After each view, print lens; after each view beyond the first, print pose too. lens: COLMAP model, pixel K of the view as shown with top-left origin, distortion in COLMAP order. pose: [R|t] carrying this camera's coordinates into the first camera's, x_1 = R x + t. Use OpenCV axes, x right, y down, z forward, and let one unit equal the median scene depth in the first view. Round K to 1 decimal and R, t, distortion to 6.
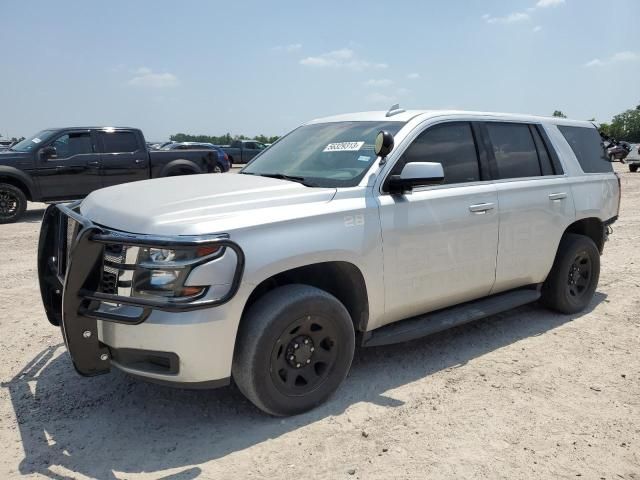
lens RADIAL K [[507.8, 0, 317.1], [0, 507.8, 240.7], [0, 0, 1]] dist [0.005802, 0.003935]
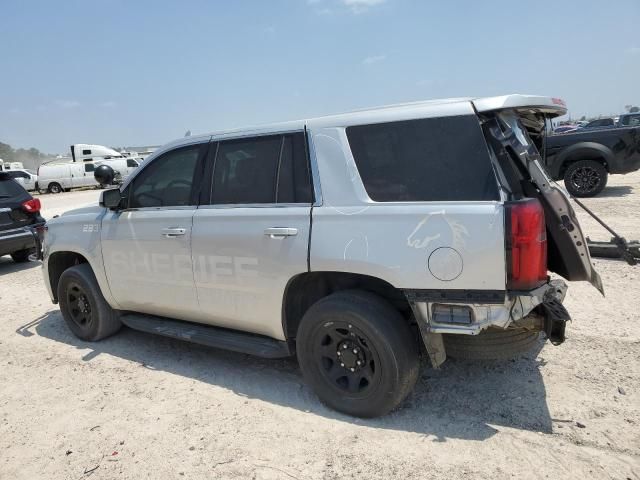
lens RADIAL K [[507.8, 0, 317.1], [0, 507.8, 240.7], [0, 0, 1]] dist [0.005802, 0.003935]
pose [[0.313572, 0.149138, -0.937780, 1.187505], [-0.089022, 0.987857, 0.127335, -0.176514], [0.945382, 0.043554, 0.323041, 0.820341]]
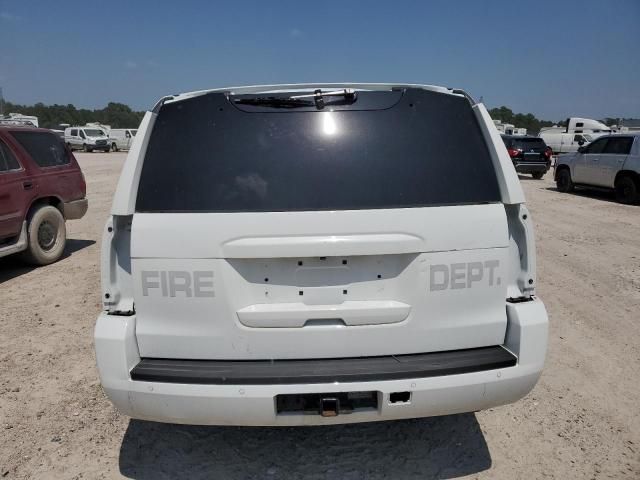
lens RADIAL K [[507.8, 0, 317.1], [0, 507.8, 240.7], [0, 0, 1]] dist [0.005802, 0.003935]
pose [[-0.535230, 0.172690, -0.826866, 4.159015], [-0.158330, 0.941021, 0.299018, -0.268605], [0.829735, 0.290961, -0.476321, 1.105359]]
